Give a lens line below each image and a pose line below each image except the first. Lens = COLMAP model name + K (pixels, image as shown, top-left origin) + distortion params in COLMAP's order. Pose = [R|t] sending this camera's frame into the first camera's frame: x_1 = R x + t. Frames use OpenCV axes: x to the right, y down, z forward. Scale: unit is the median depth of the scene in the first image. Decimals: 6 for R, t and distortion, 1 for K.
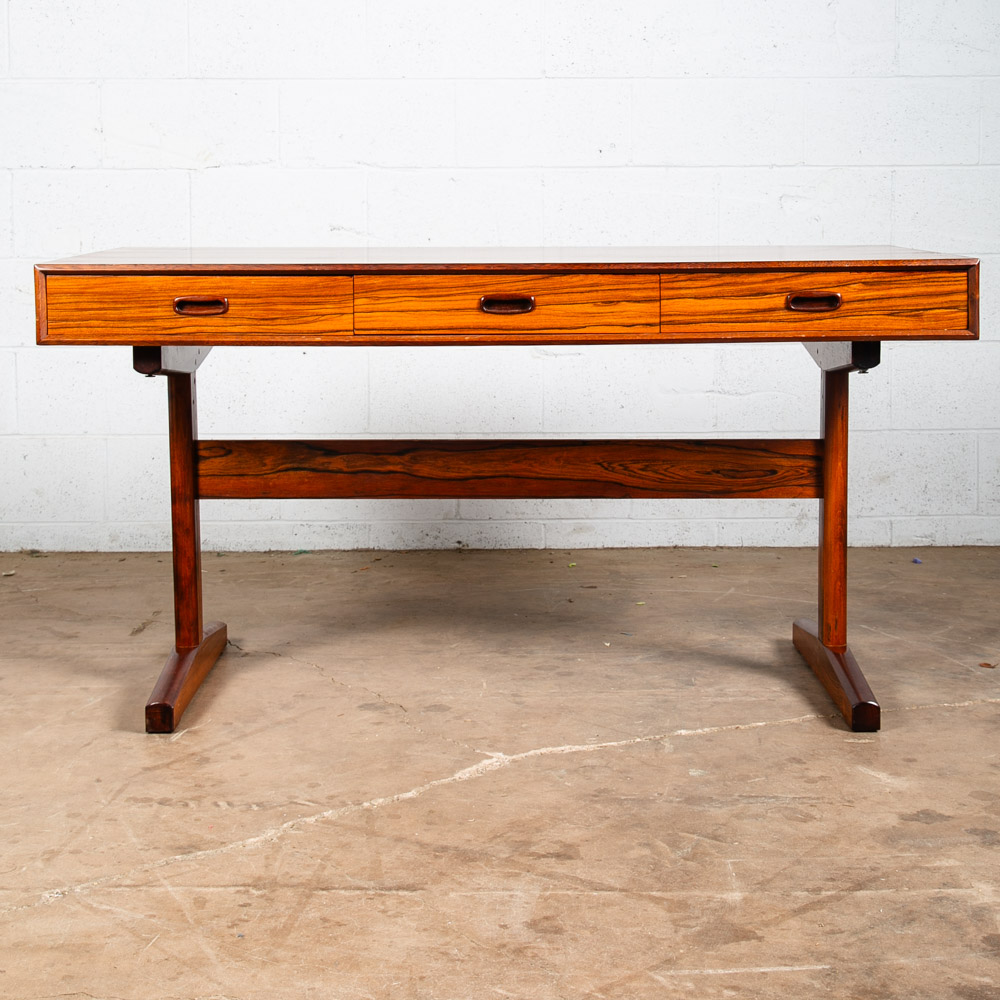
lens RADIAL K [[1919.4, 0, 499.8], [0, 1919.4, 364.5], [0, 0, 1]] dist [0.047996, 0.000000]
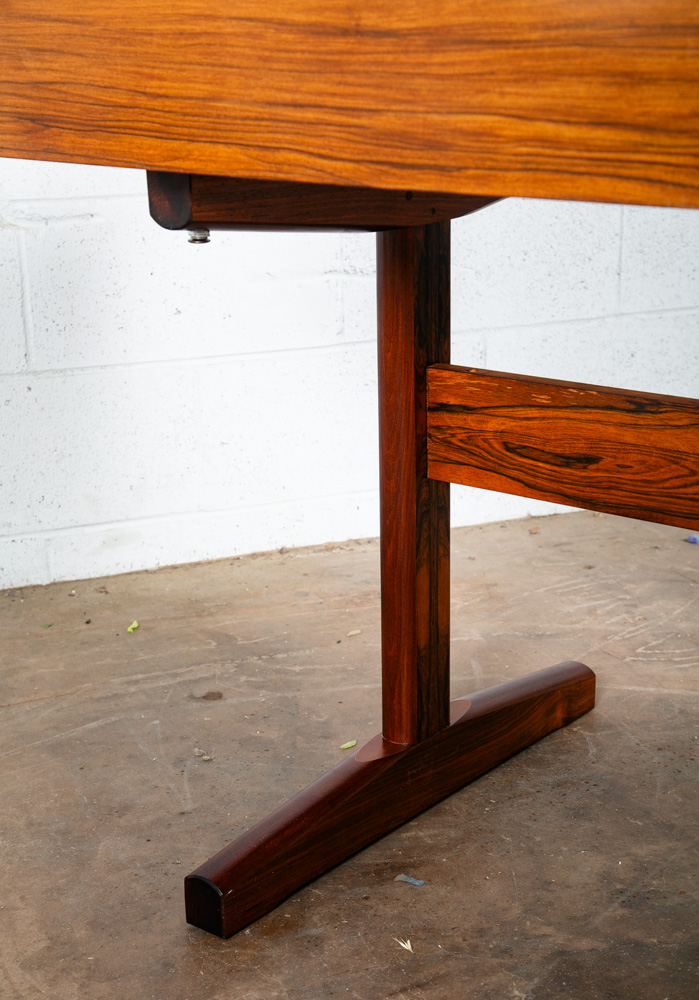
lens RADIAL K [[1716.1, 0, 351.5], [0, 1716.1, 542.6], [0, 0, 1]] dist [0.212074, 0.000000]
pose [[0.937858, -0.119169, 0.325916, -0.081990], [0.043105, 0.971918, 0.231336, -0.036476], [-0.344332, -0.202912, 0.916658, 0.773103]]
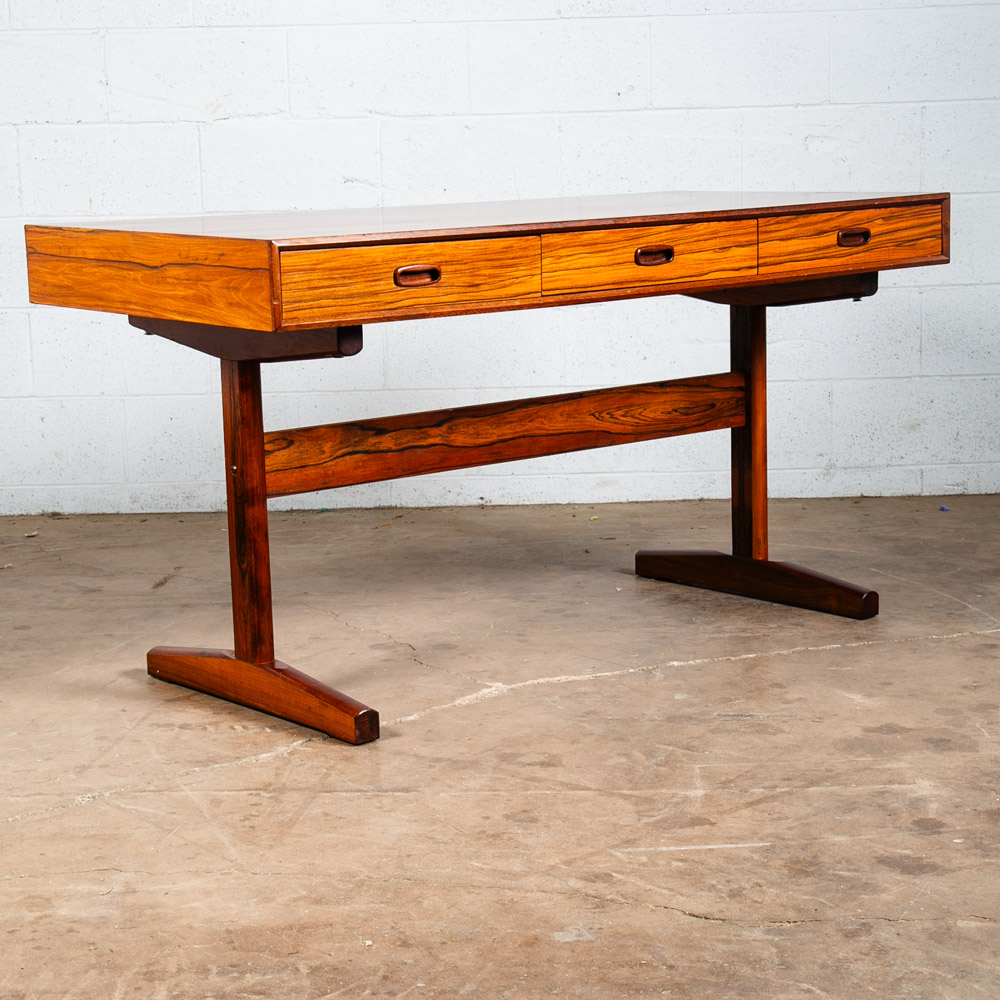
lens RADIAL K [[2194.4, 0, 506.6], [0, 2194.4, 513.0], [0, 0, 1]] dist [0.113976, 0.000000]
pose [[0.999309, -0.015477, -0.033779, 0.043699], [0.018362, 0.996053, 0.086841, 0.003023], [0.032302, -0.087402, 0.995649, -0.187192]]
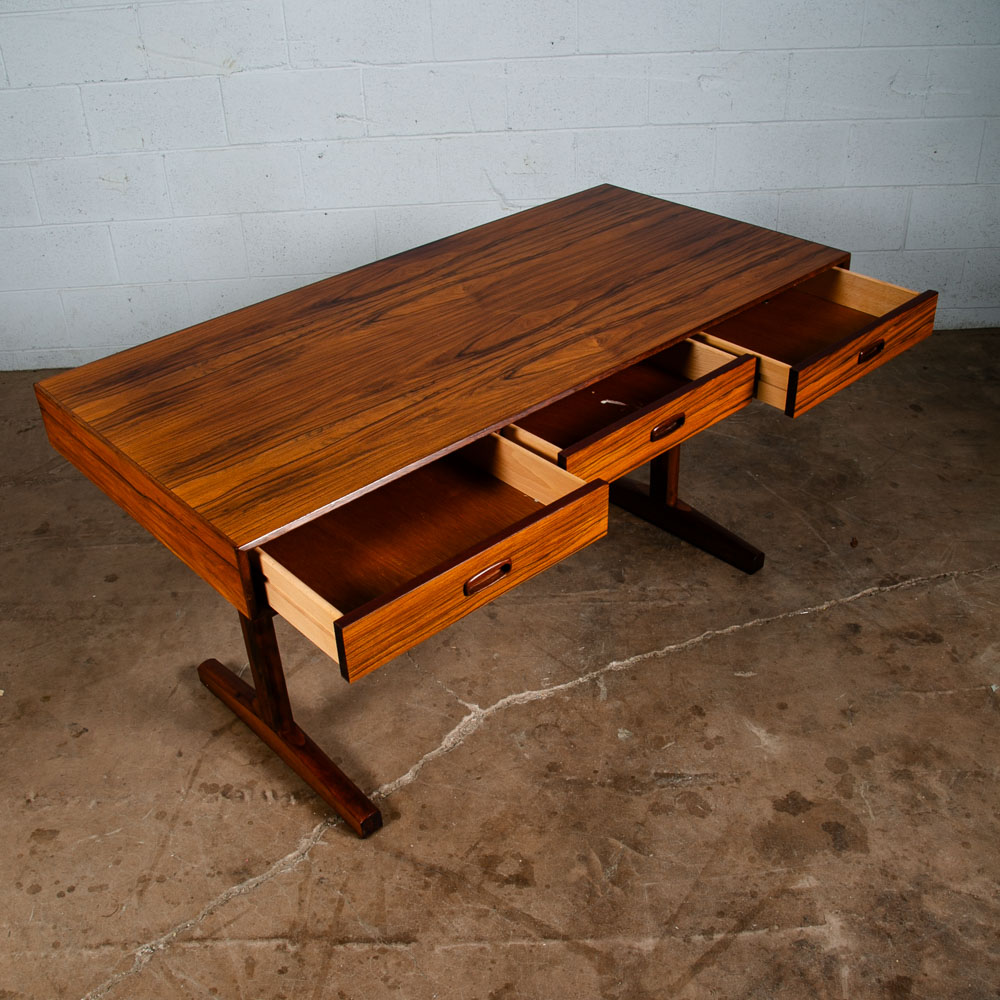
lens RADIAL K [[1127.7, 0, 498.0], [0, 1127.7, 508.0], [0, 0, 1]] dist [-0.094635, 0.000000]
pose [[0.999382, -0.030878, -0.016810, 0.030226], [0.035157, 0.879075, 0.475385, -0.270756], [0.000098, -0.475682, 0.879617, 0.355026]]
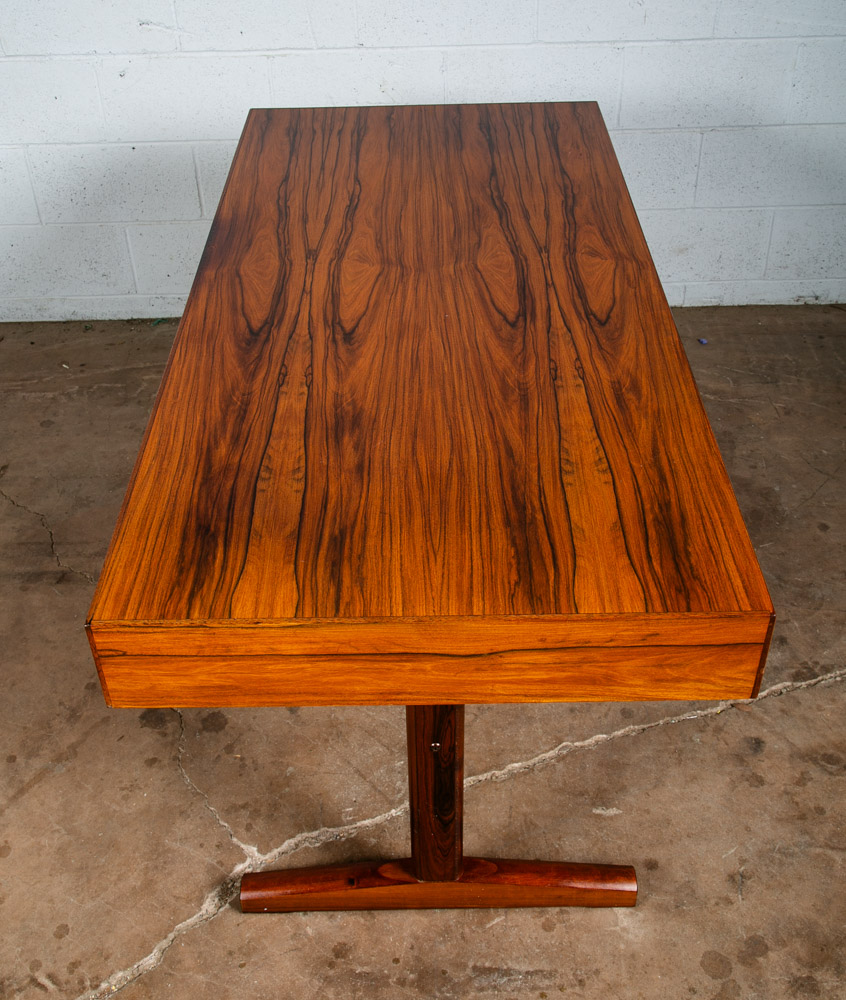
lens RADIAL K [[1156.4, 0, 428.2], [0, 1156.4, 501.1], [0, 0, 1]] dist [-0.014679, 0.000000]
pose [[0.999744, -0.007249, -0.021450, 0.101046], [0.017905, 0.832977, 0.553018, -0.275265], [0.013858, -0.553261, 0.832893, 0.551813]]
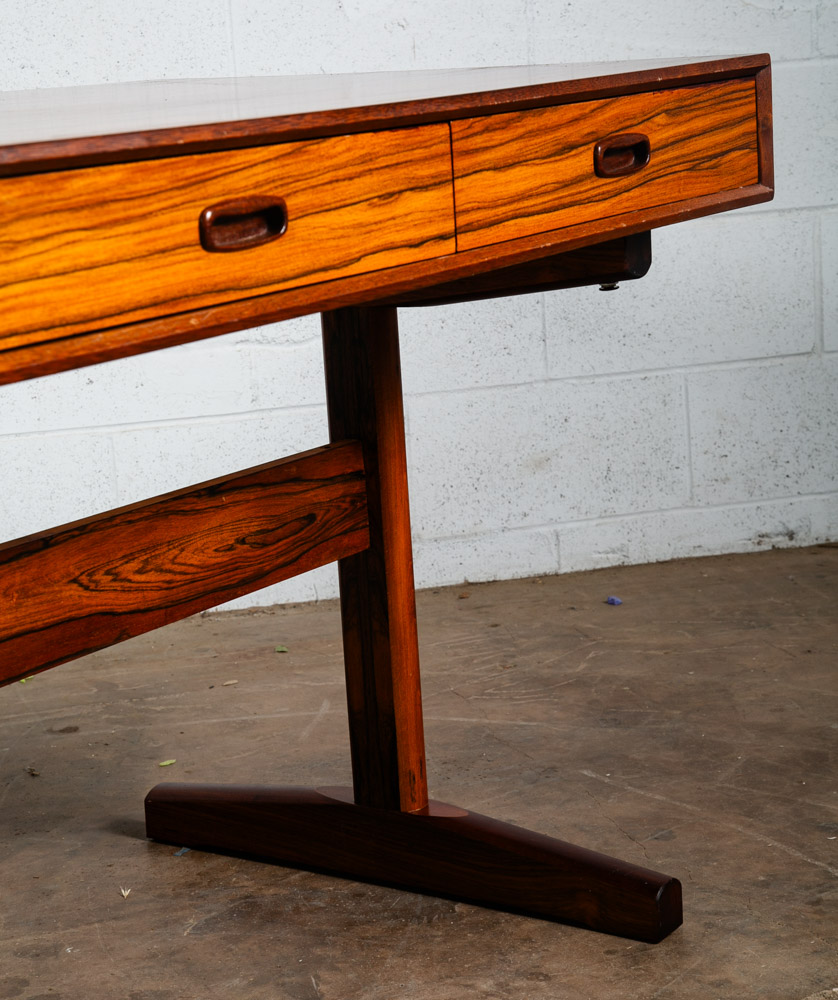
lens RADIAL K [[2277.4, 0, 414.8], [0, 2277.4, 465.1], [0, 0, 1]] dist [0.243183, 0.000000]
pose [[0.971831, -0.095098, 0.215640, 0.013335], [0.073361, 0.991584, 0.106676, -0.026994], [-0.223970, -0.087852, 0.970628, 0.474643]]
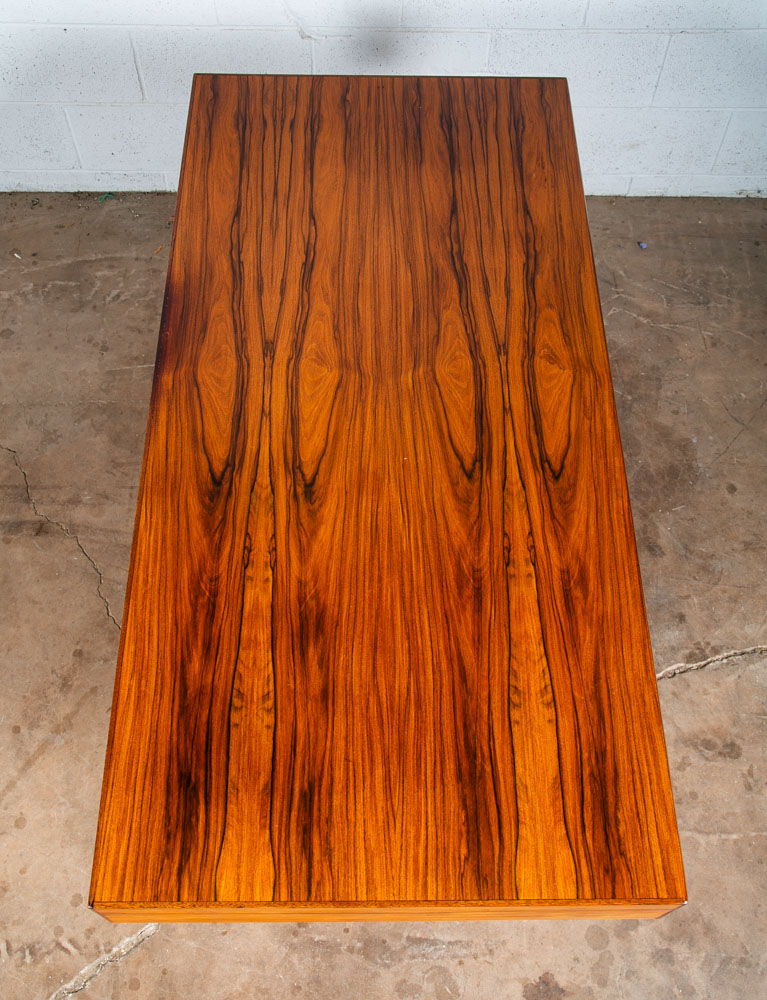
lens RADIAL K [[1005.2, 0, 386.1], [0, 1005.2, 528.4], [0, 0, 1]] dist [-0.007511, 0.000000]
pose [[0.999761, 0.018282, 0.011980, 0.085112], [-0.020117, 0.555312, 0.831399, -0.422985], [0.008547, -0.831441, 0.555547, 0.747505]]
